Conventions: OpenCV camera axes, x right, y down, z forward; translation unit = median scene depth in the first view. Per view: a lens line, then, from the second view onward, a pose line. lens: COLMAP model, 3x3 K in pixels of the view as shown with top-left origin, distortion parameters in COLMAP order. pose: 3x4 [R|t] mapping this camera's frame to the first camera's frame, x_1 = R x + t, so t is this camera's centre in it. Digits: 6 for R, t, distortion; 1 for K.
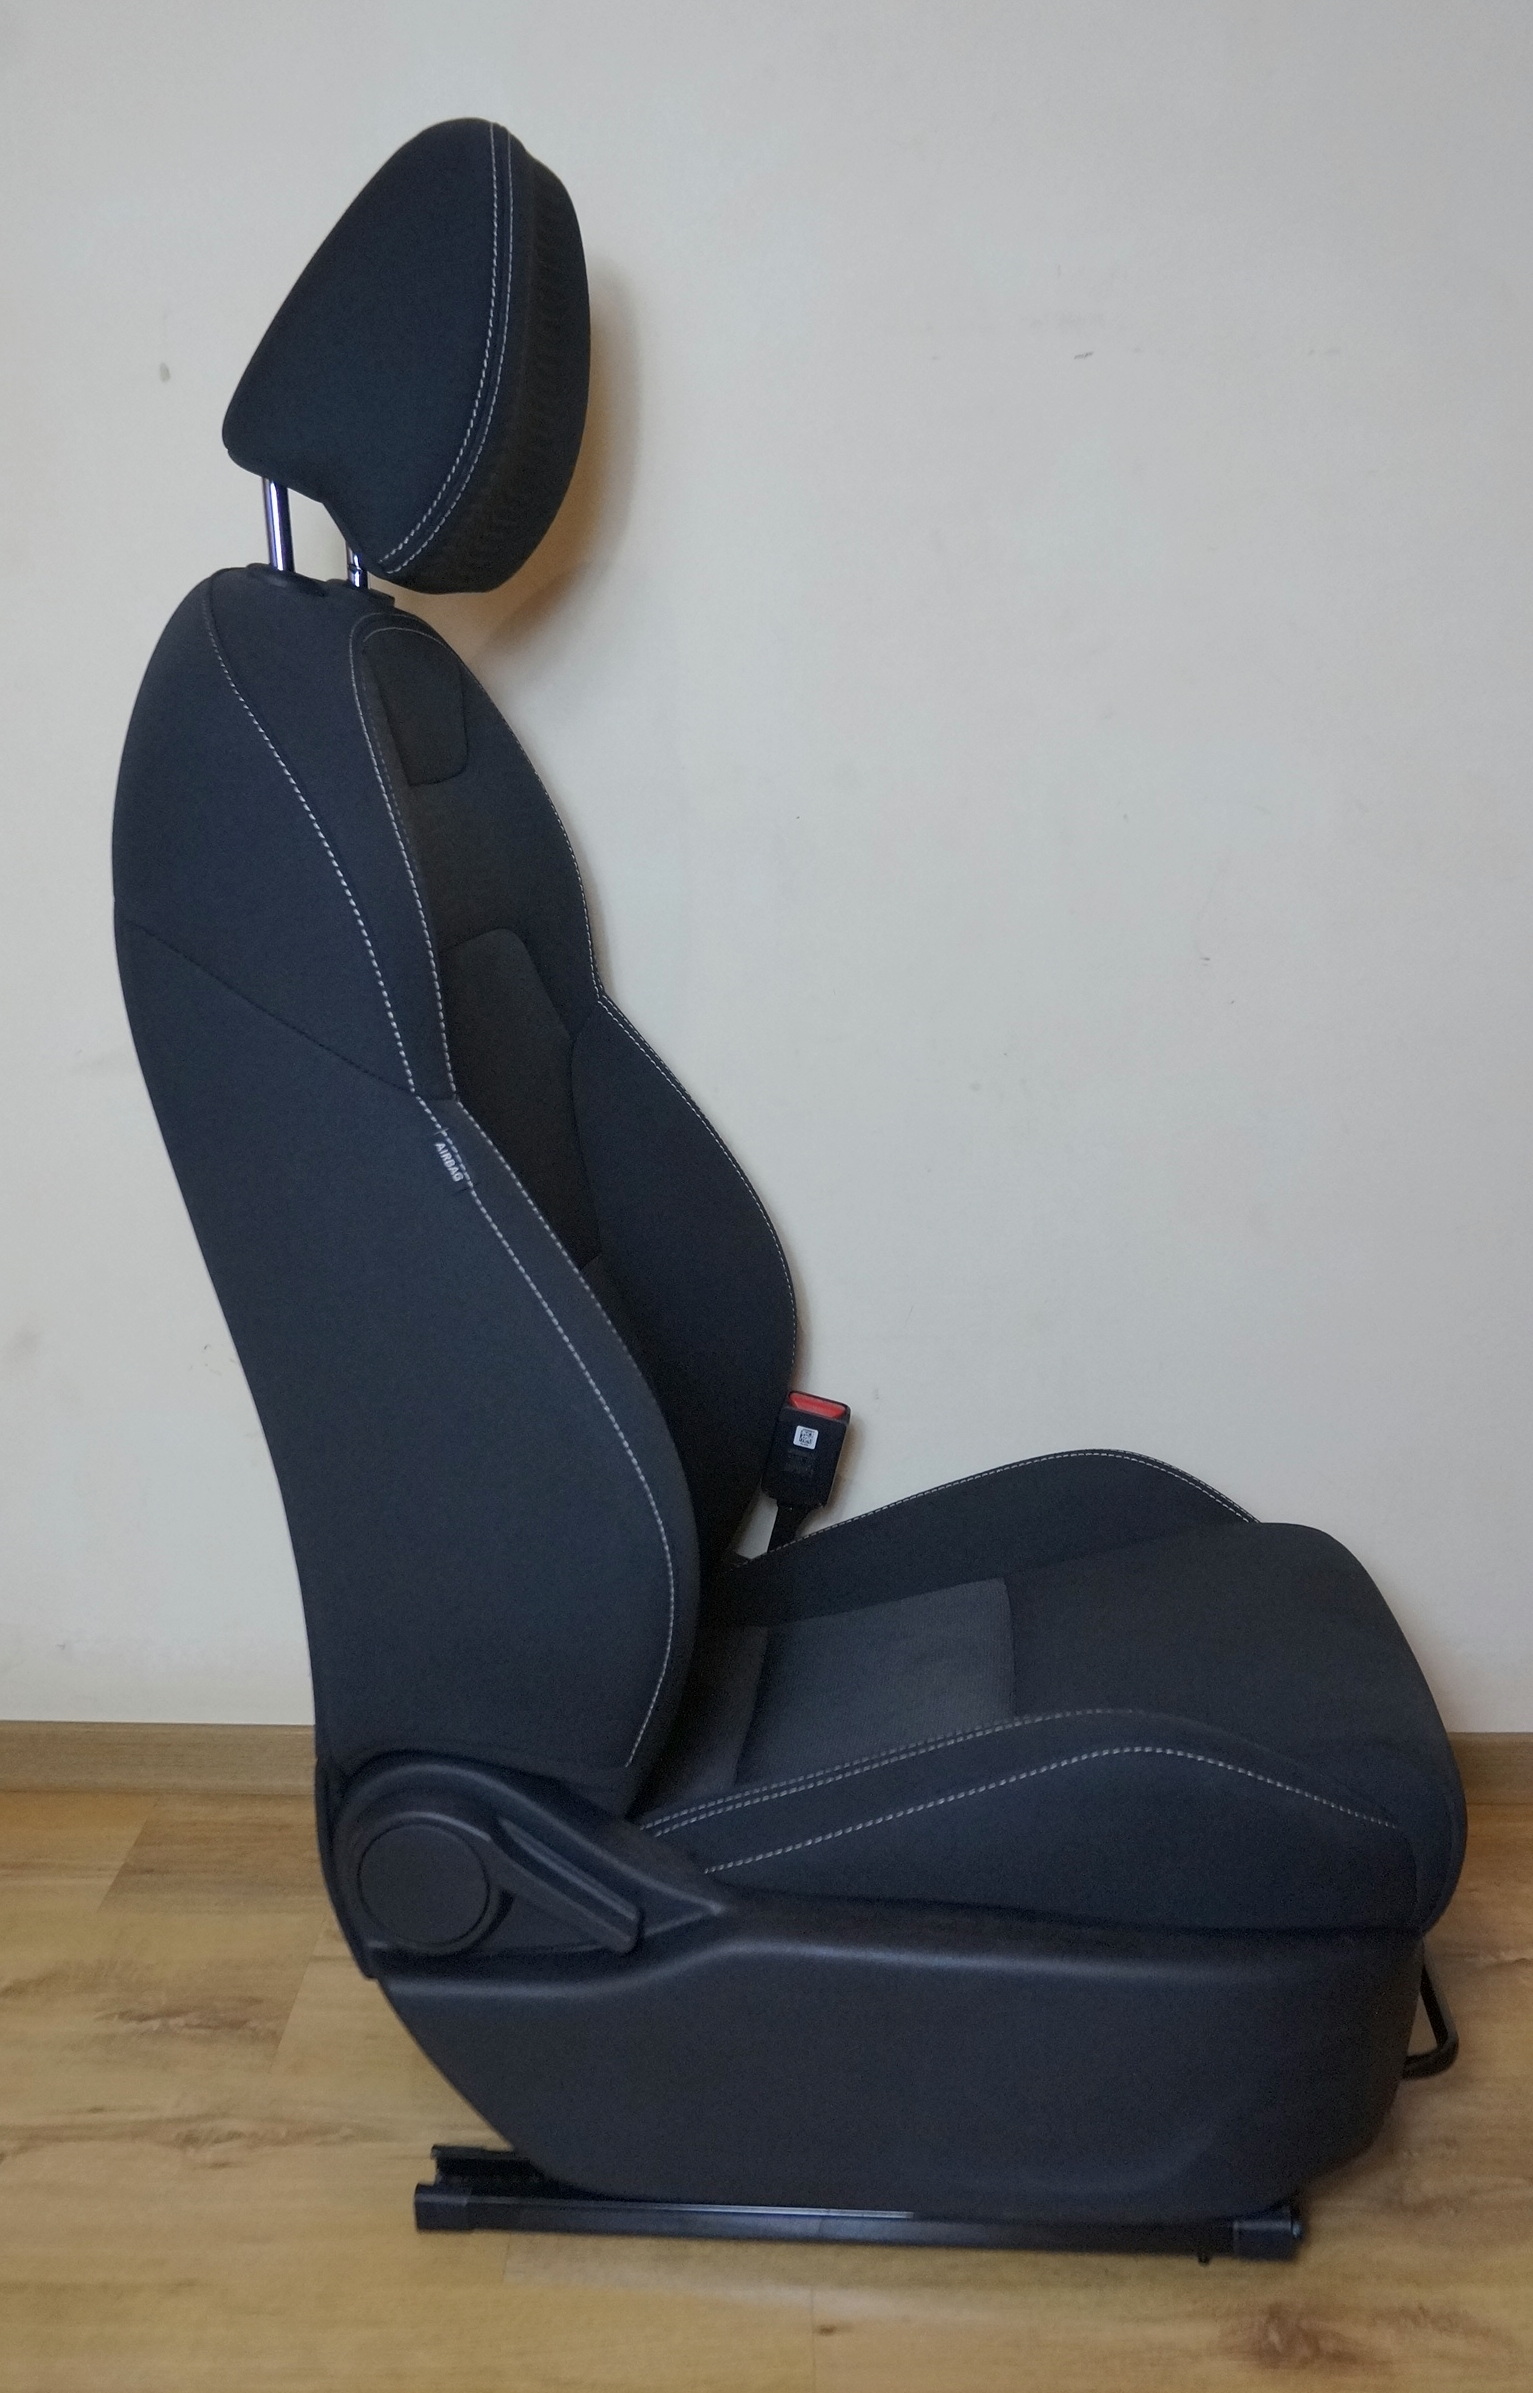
lens RADIAL K [[2087.3, 0, 766.5], [0, 2087.3, 1196.5], [0, 0, 1]] dist [-0.012030, -0.009976]
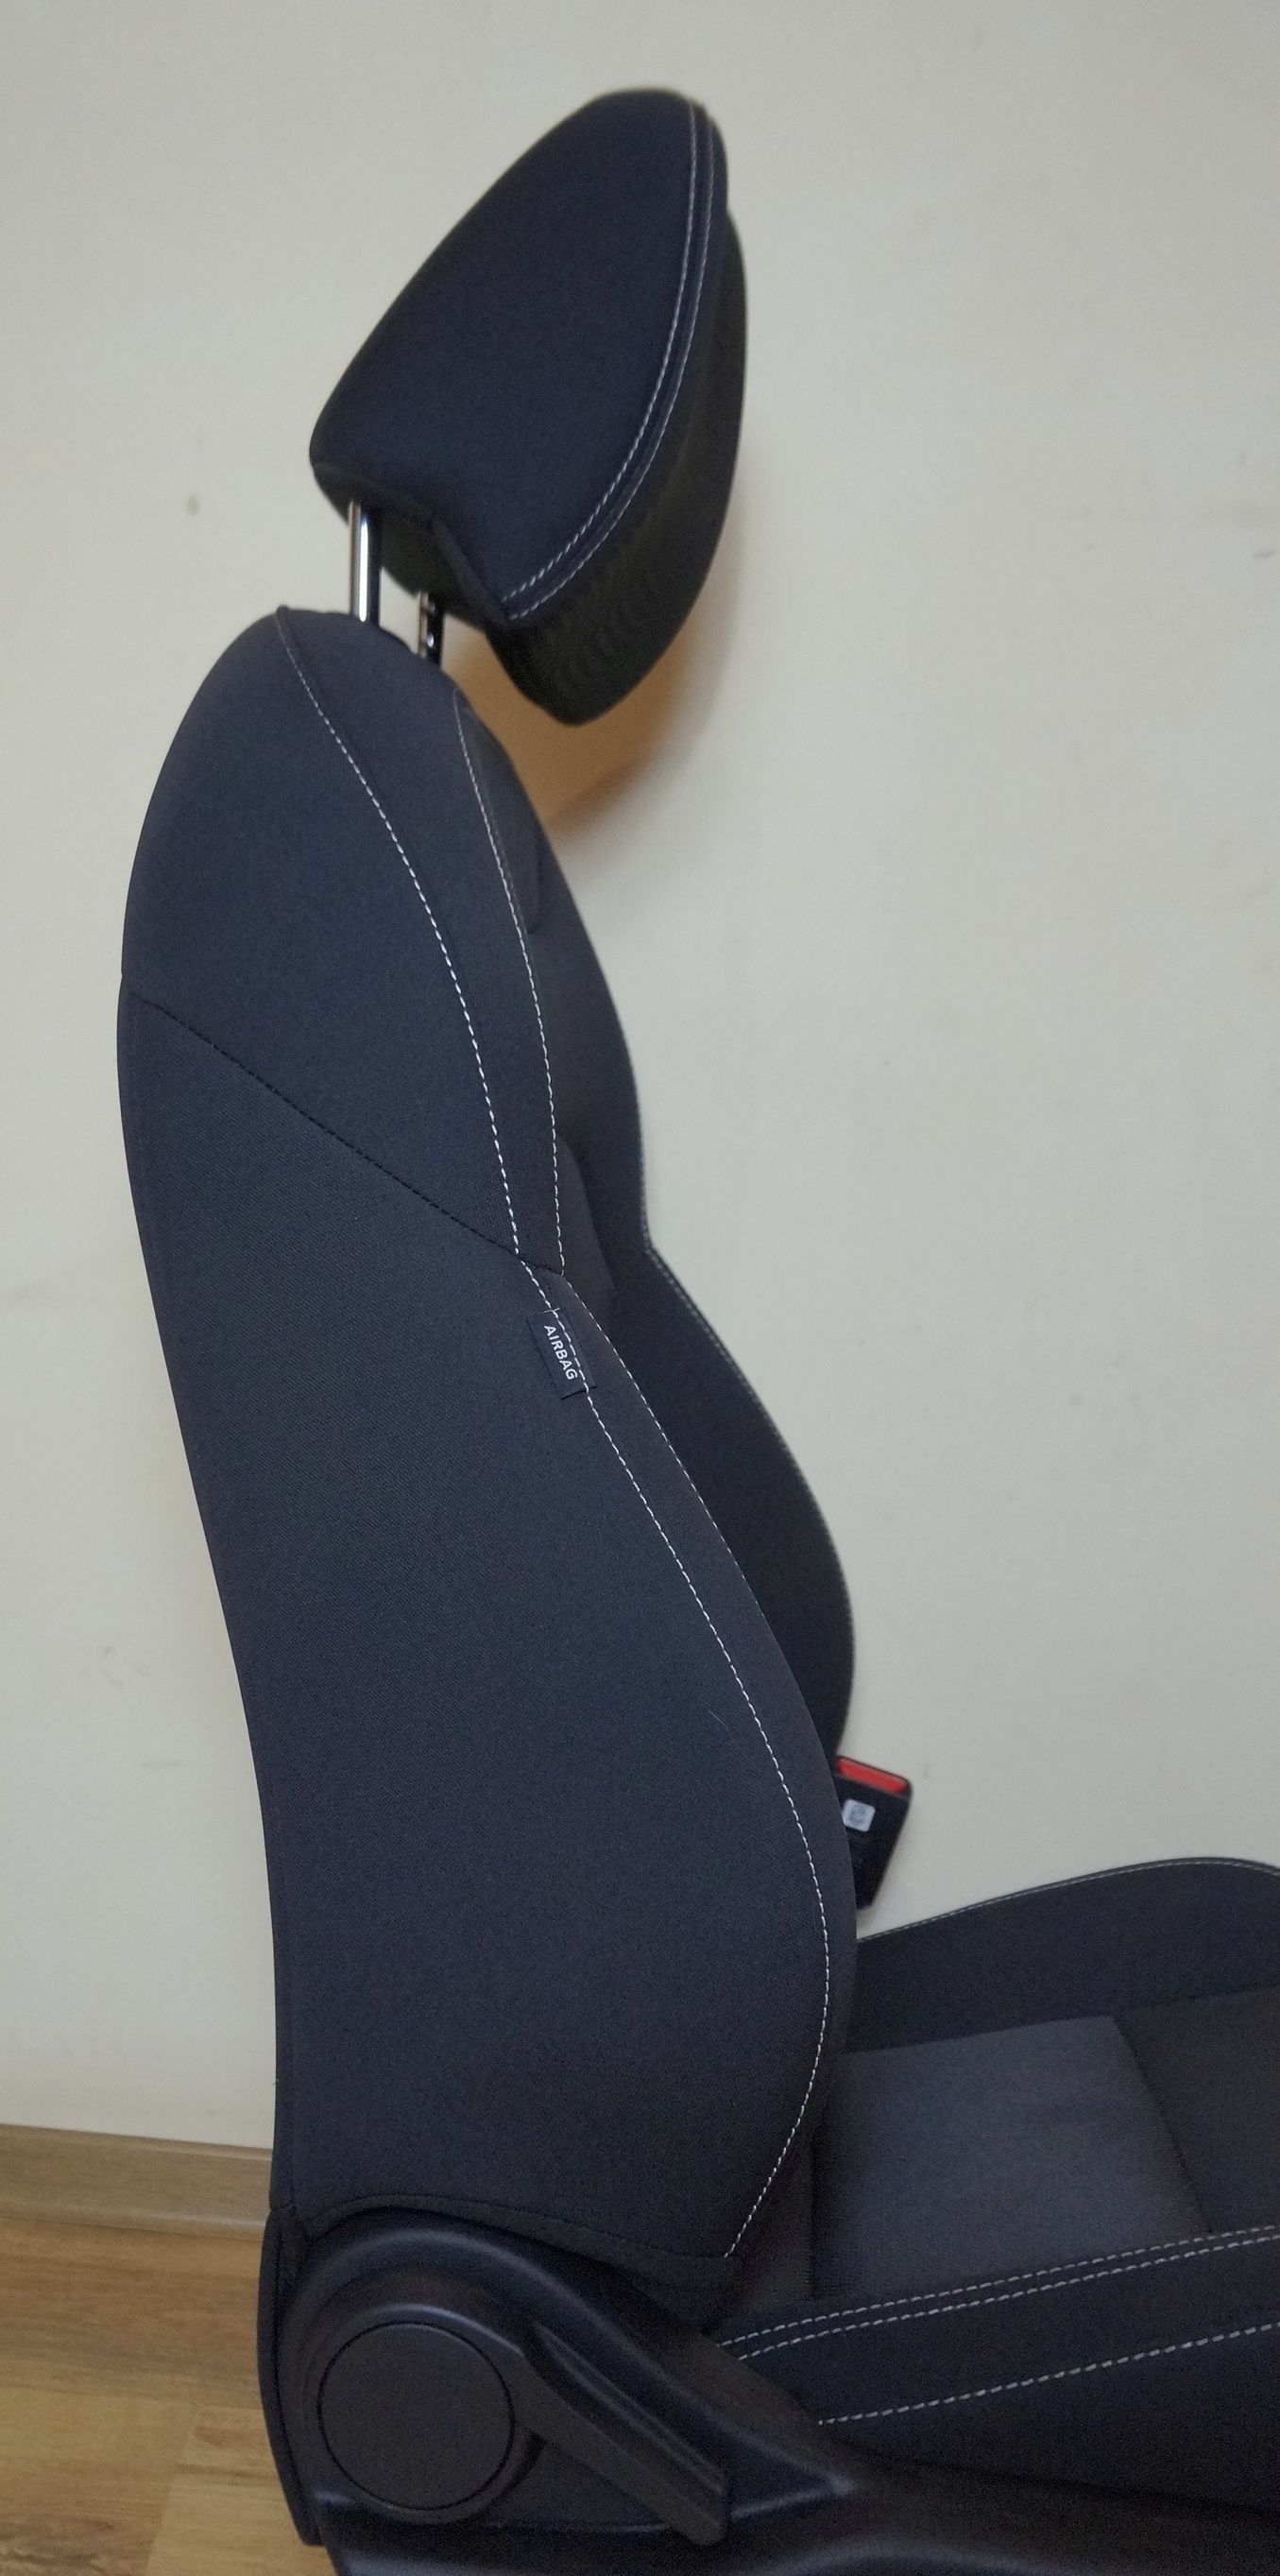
lens RADIAL K [[2109.8, 0, 640.0], [0, 2109.8, 1288.0], [0, 0, 1]] dist [-0.030420, -0.014454]
pose [[0.997132, 0.075641, 0.002465, -0.103755], [-0.074483, 0.986598, -0.145177, 0.051400], [-0.013413, 0.144577, 0.989403, 0.231611]]
